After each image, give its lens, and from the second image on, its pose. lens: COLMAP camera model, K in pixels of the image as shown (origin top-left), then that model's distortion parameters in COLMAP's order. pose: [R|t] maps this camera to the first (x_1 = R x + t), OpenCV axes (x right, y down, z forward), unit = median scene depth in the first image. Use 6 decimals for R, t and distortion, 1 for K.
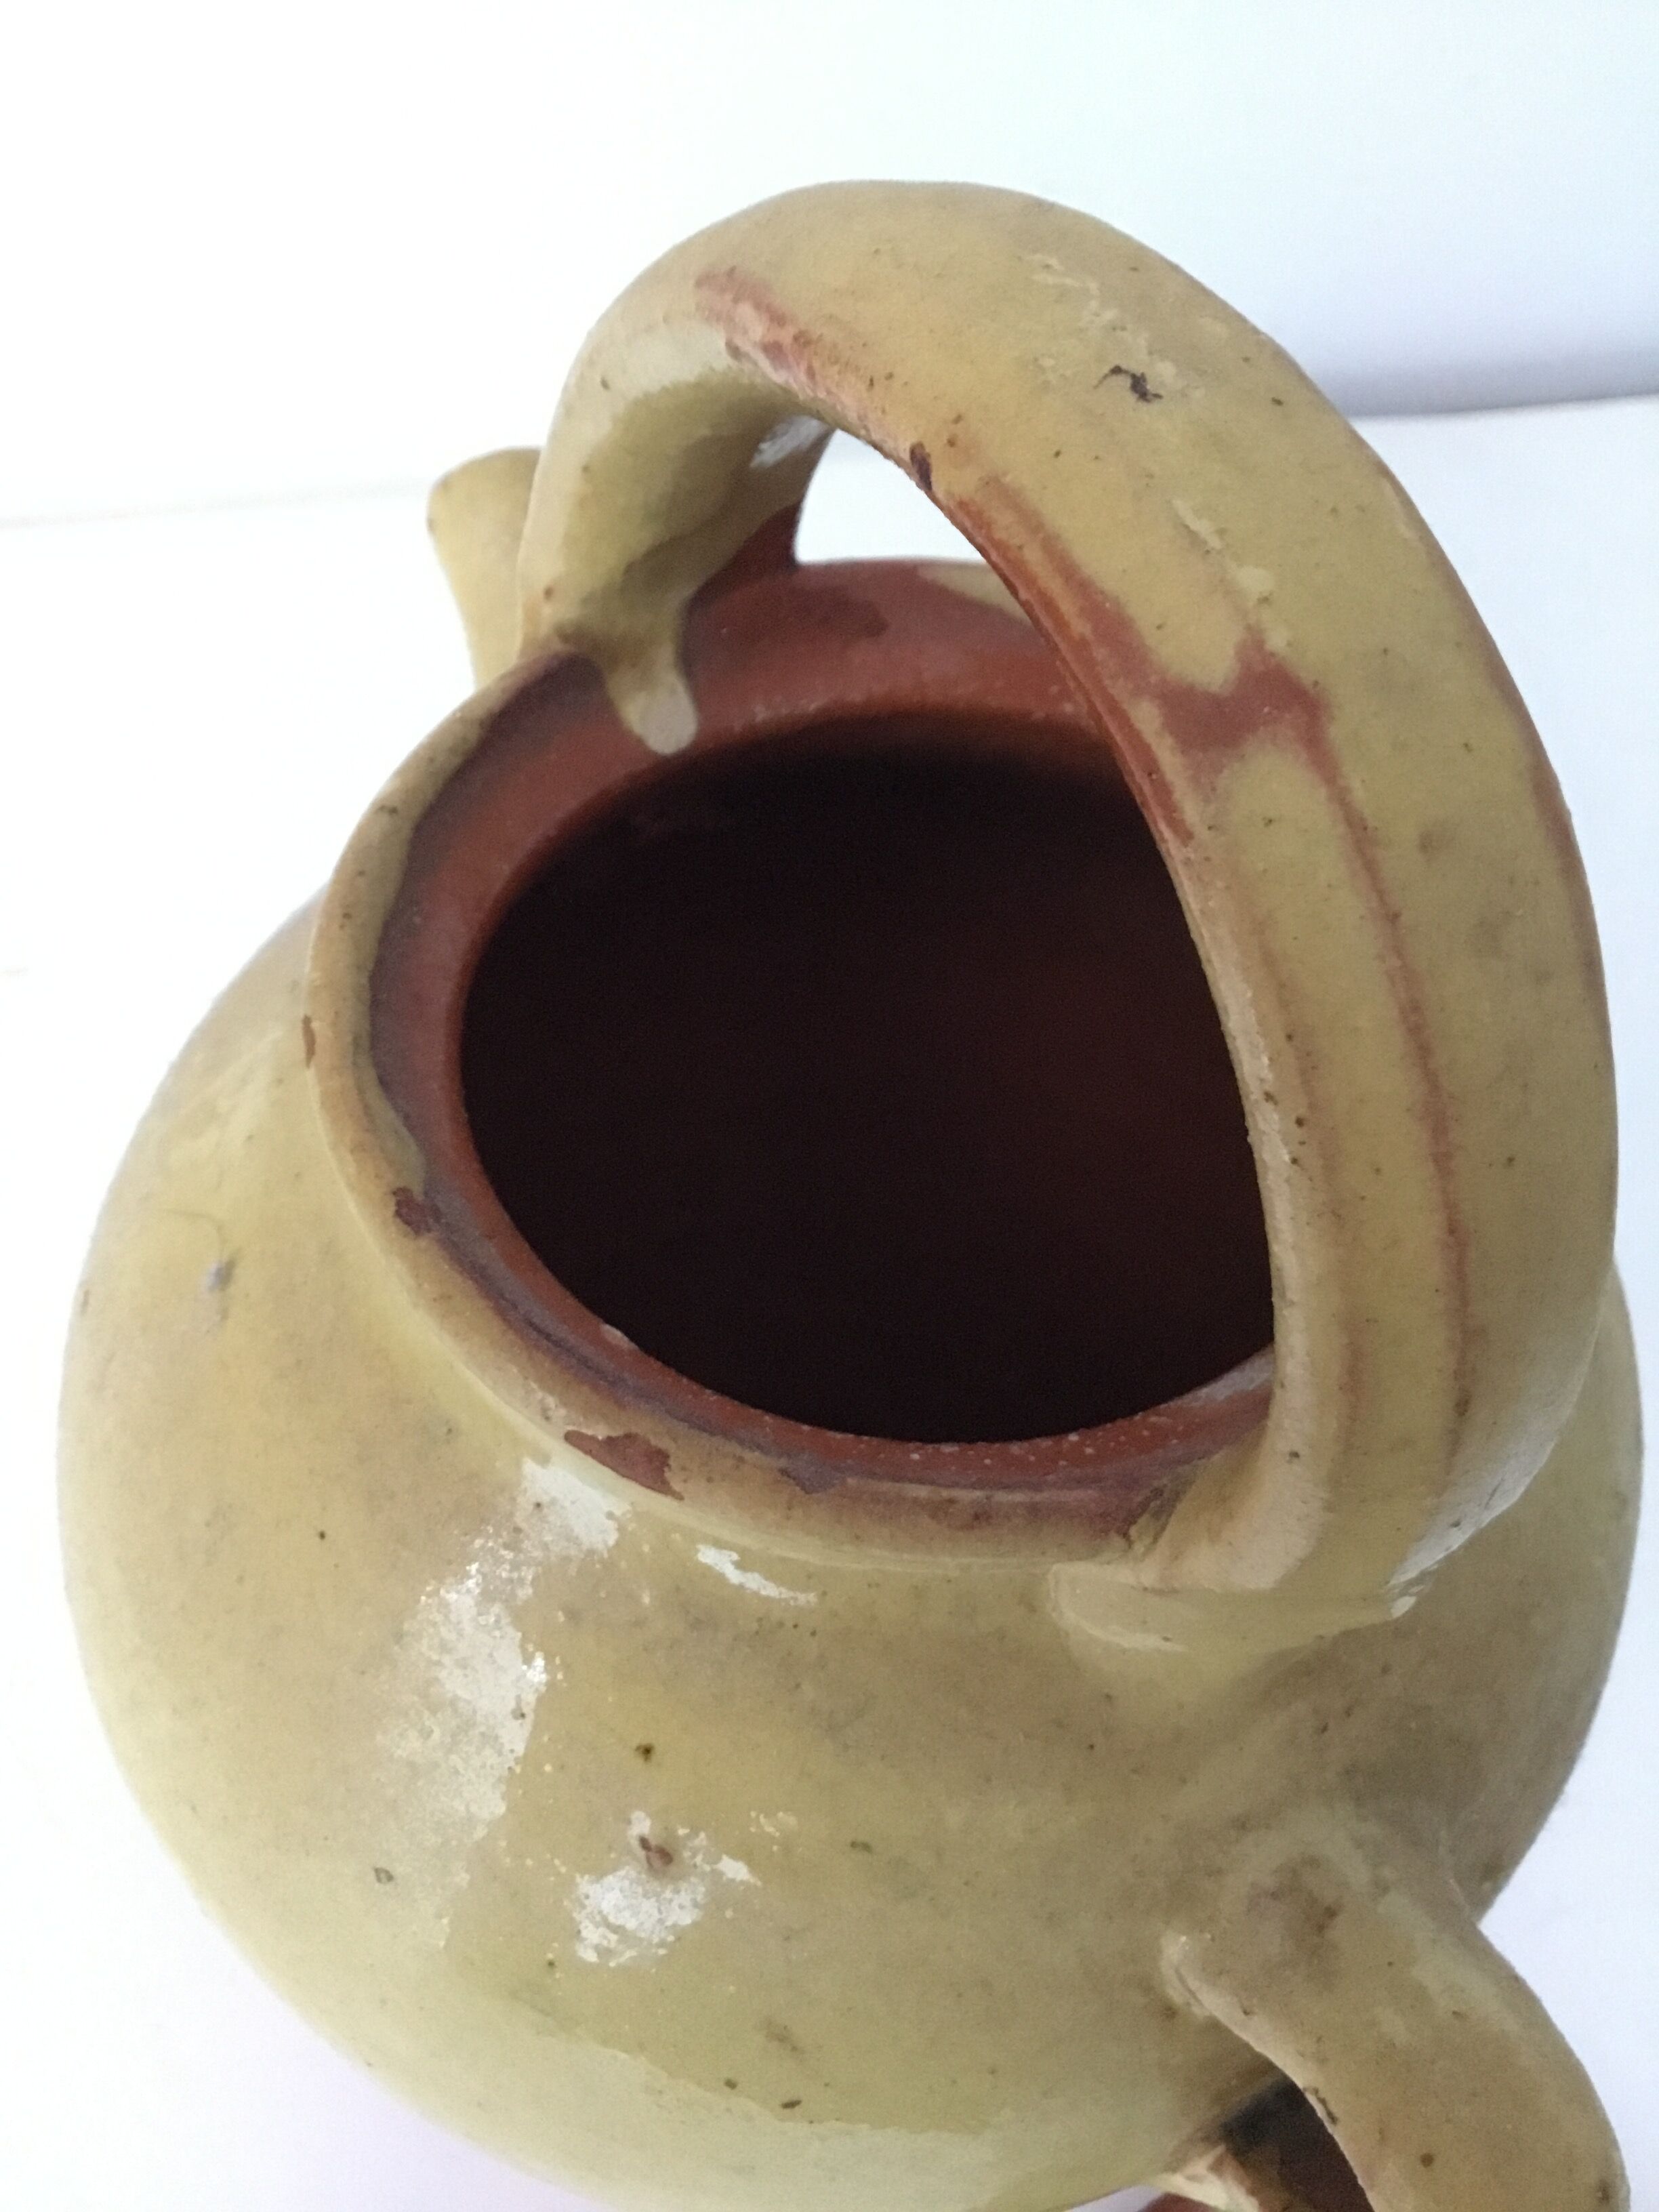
lens RADIAL K [[2192.5, 0, 894.4], [0, 2192.5, 1060.4], [0, 0, 1]] dist [0.099305, -0.281152]
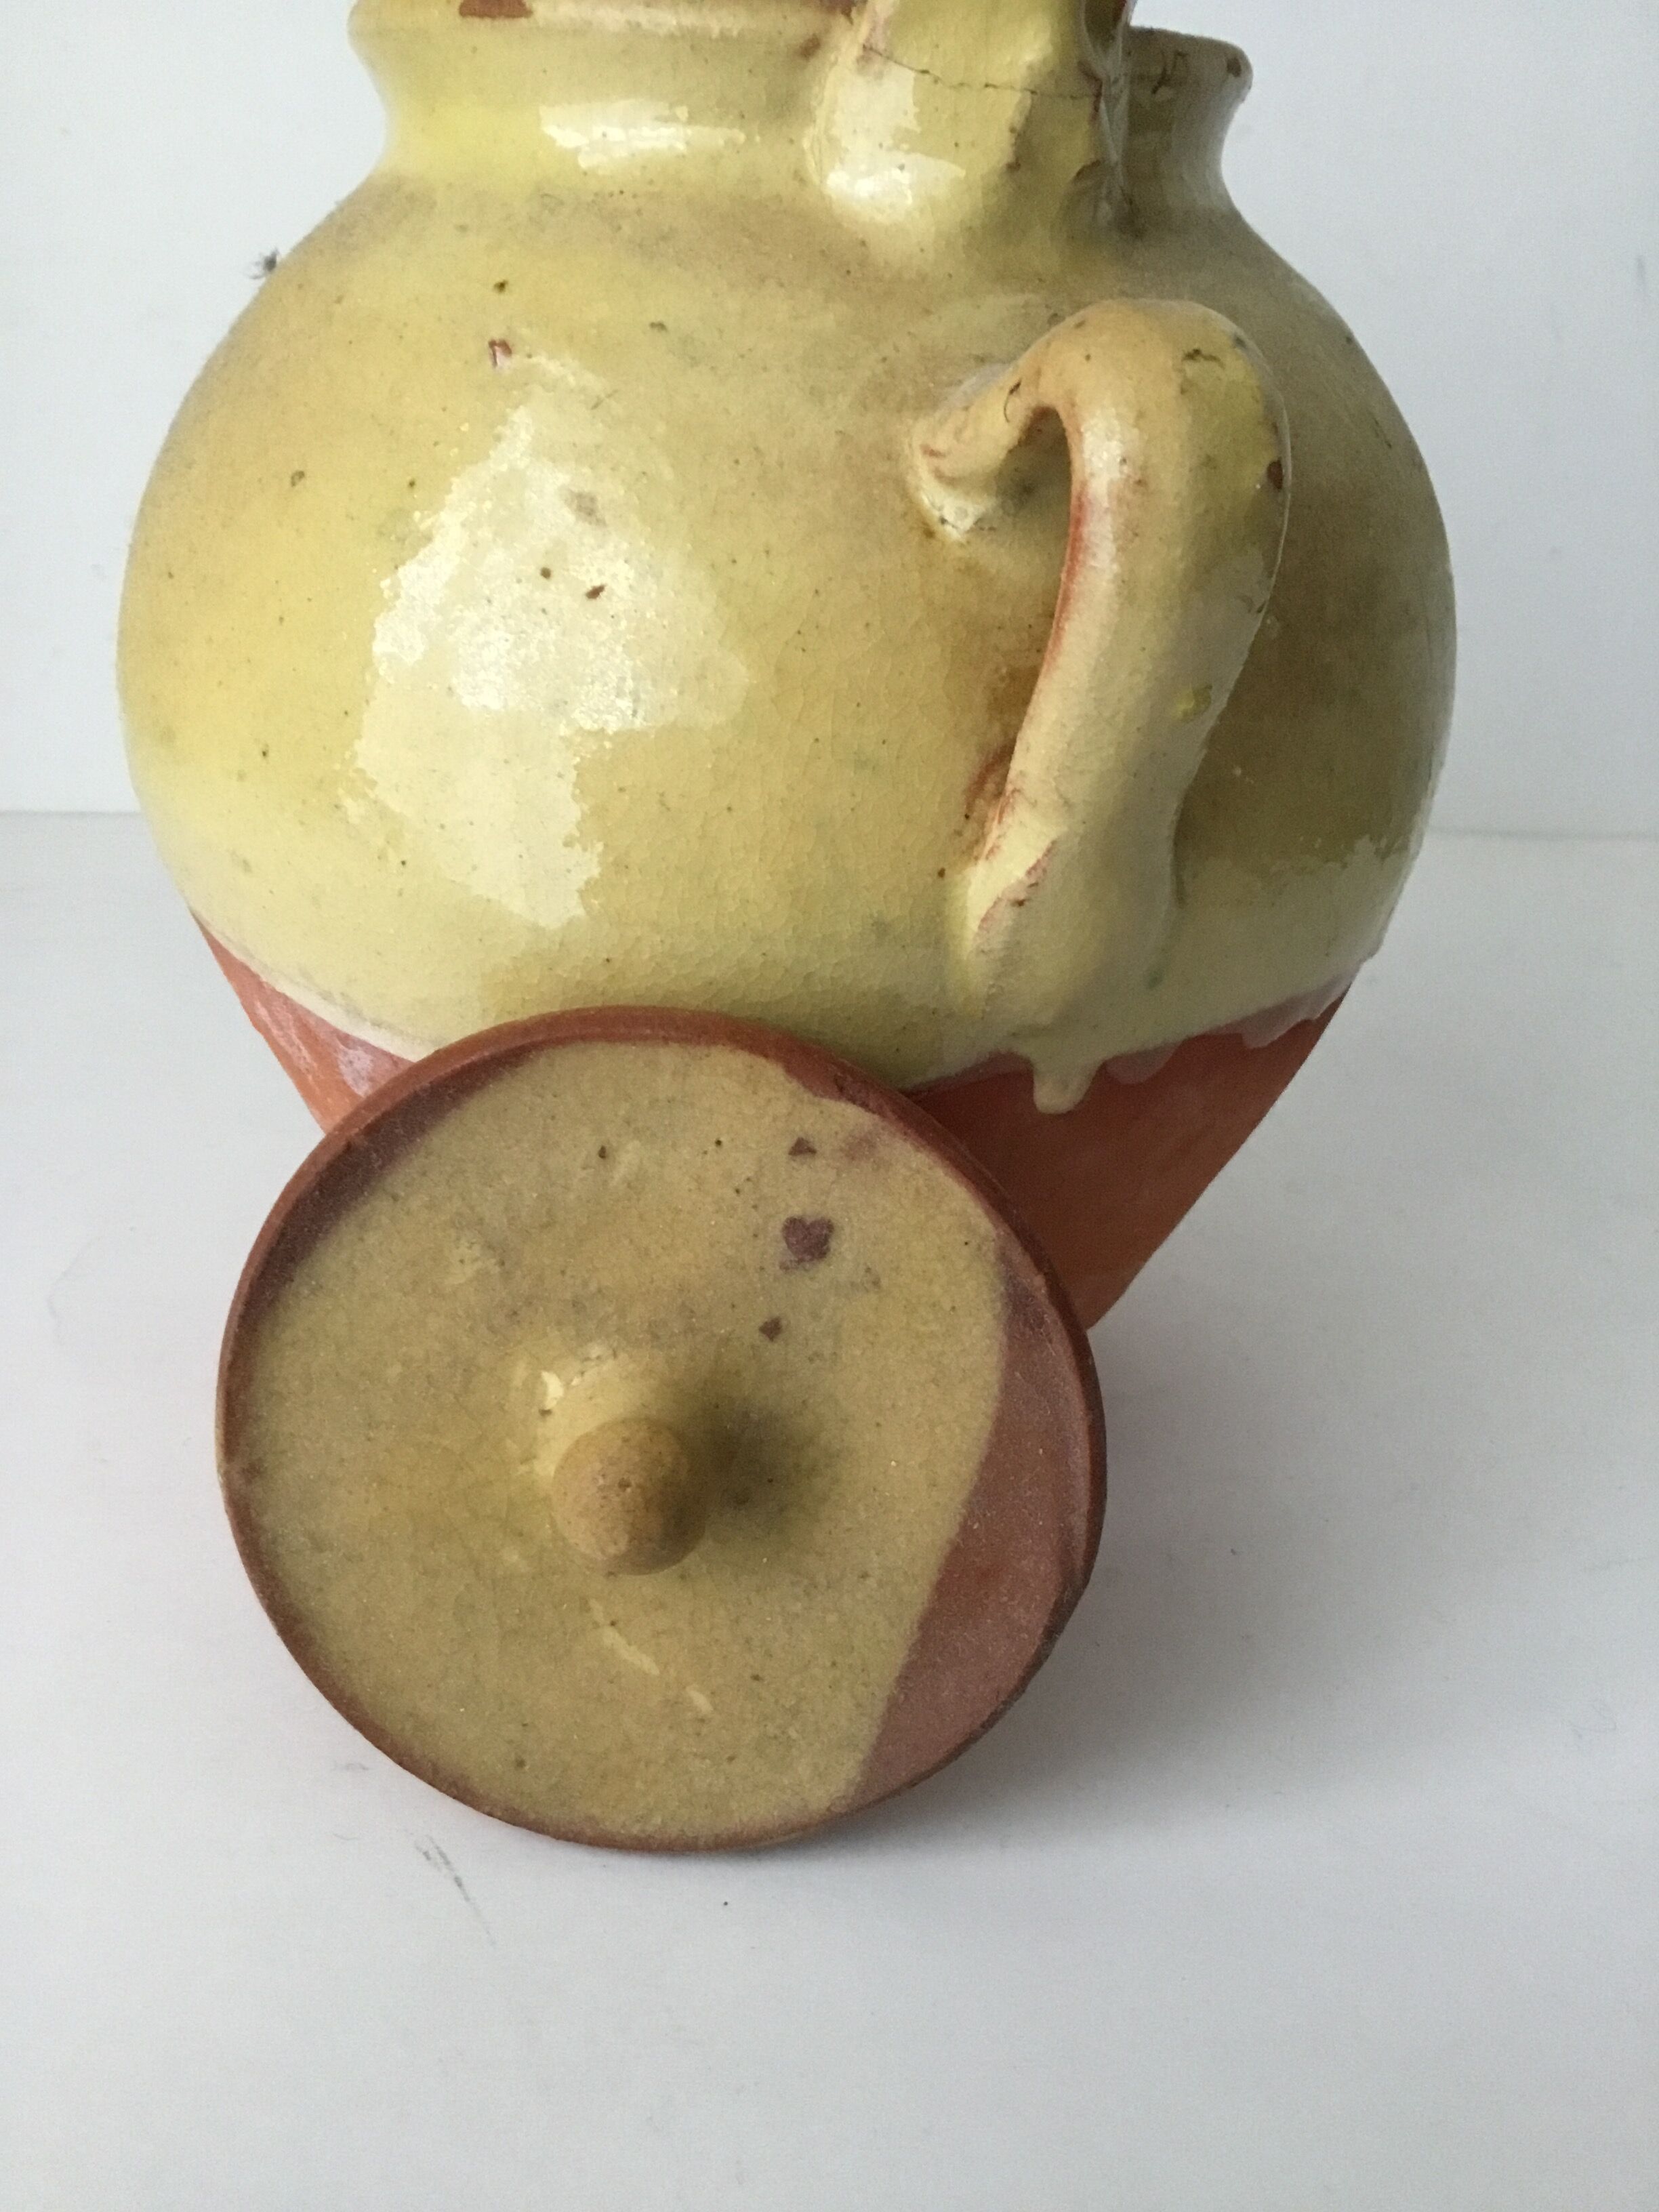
lens RADIAL K [[2192.5, 0, 894.4], [0, 2192.5, 1060.4], [0, 0, 1]] dist [0.099305, -0.281152]
pose [[0.988211, -0.039471, -0.147920, 0.281814], [-0.046697, 0.842438, -0.536766, 1.353740], [0.145800, 0.537346, 0.830664, 0.206965]]
